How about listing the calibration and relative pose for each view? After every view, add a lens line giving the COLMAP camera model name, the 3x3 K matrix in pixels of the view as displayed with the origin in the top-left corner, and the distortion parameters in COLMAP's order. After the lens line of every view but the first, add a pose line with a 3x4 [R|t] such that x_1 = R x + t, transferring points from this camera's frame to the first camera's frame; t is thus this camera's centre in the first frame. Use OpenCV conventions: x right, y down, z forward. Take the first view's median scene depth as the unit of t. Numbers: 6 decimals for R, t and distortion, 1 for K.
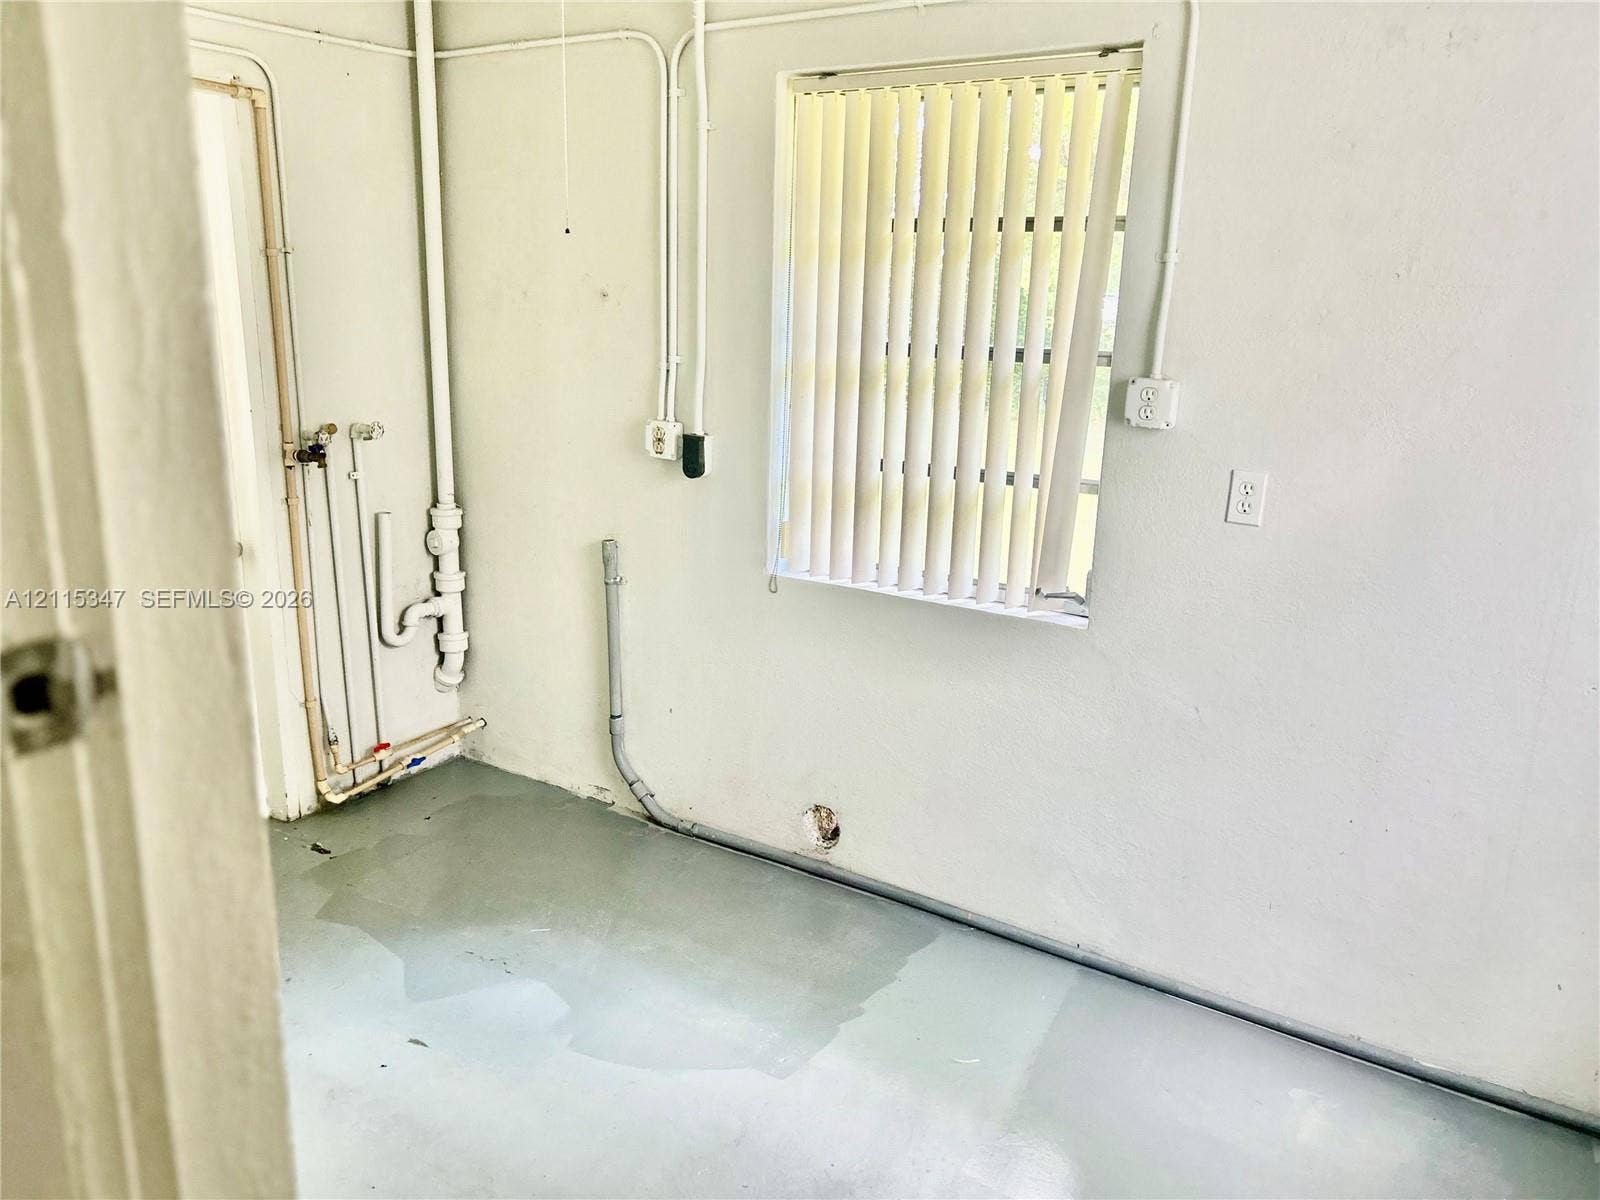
lens RADIAL K [[1214.6, 0, 800.0], [0, 1214.6, 600.0], [0, 0, 1]] dist [0.085661, -0.083444]
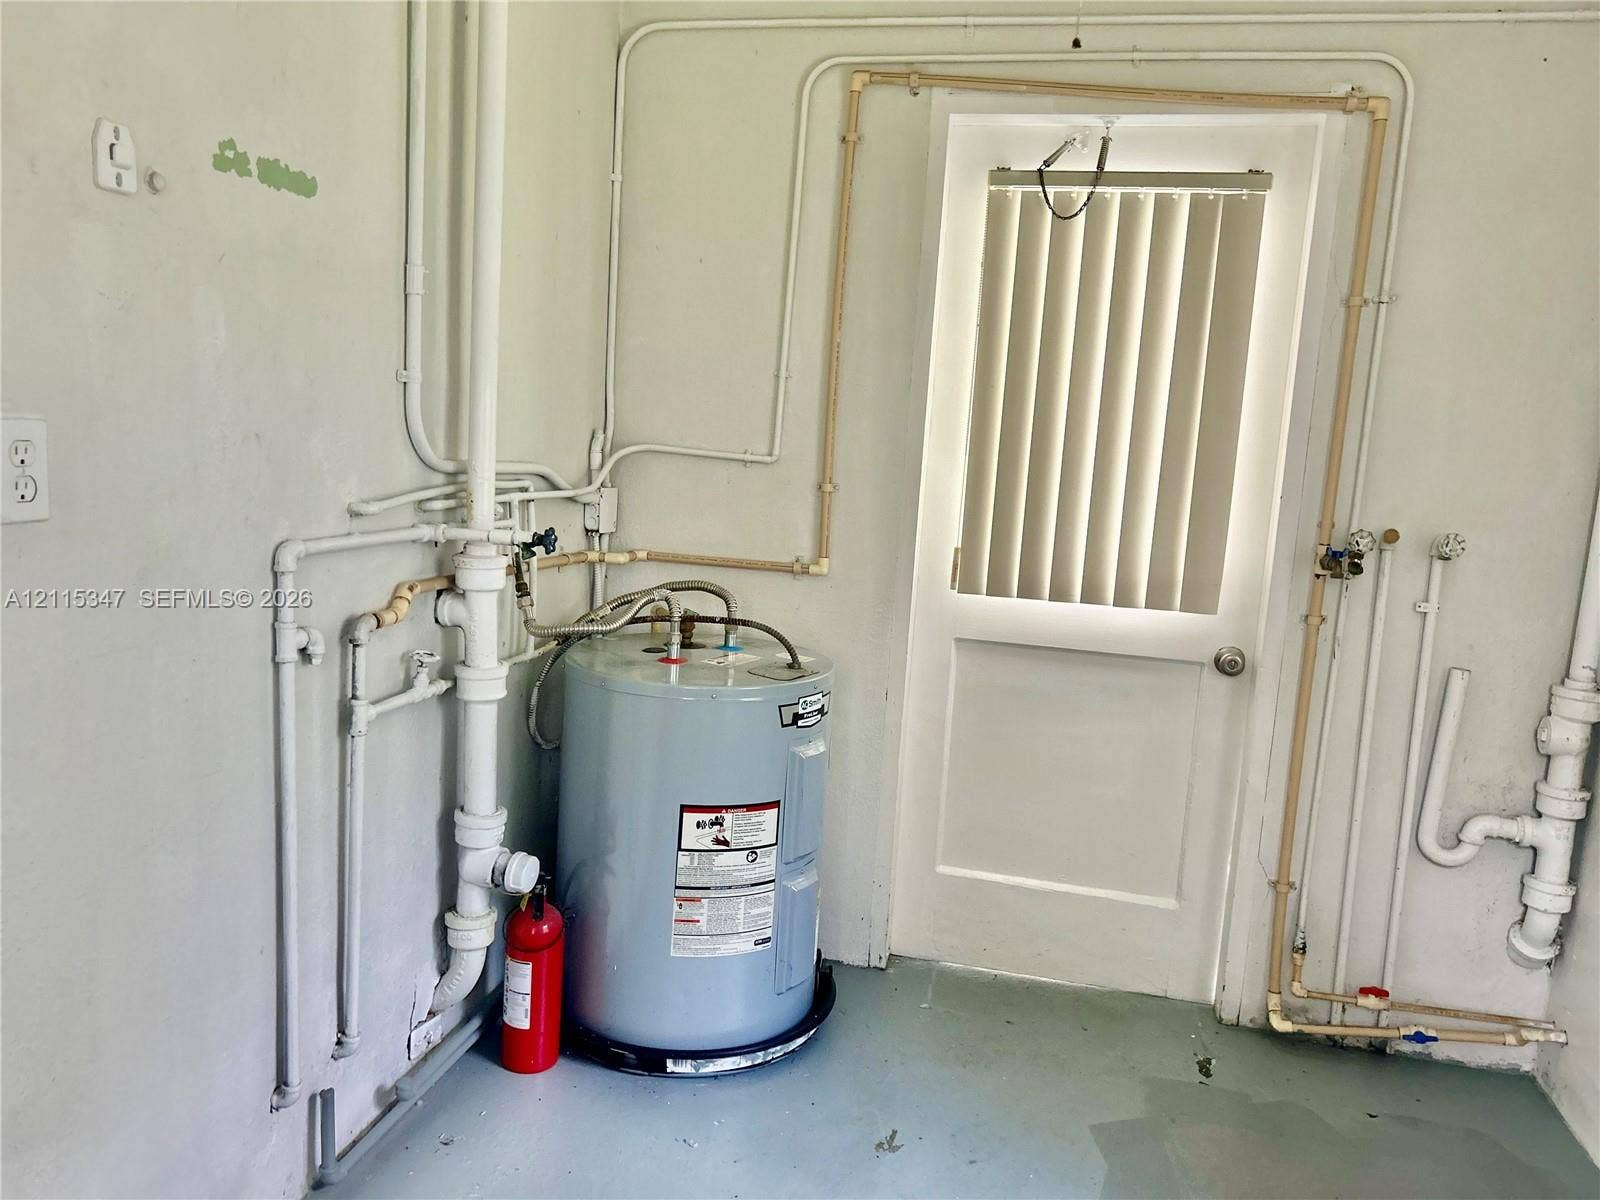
lens RADIAL K [[1214.6, 0, 800.0], [0, 1214.6, 600.0], [0, 0, 1]] dist [0.085661, -0.083444]
pose [[0.360792, 0.136825, -0.922555, 0.160981], [-0.291163, 0.956265, 0.027956, -0.018440], [0.886032, 0.258528, 0.384851, 0.372179]]
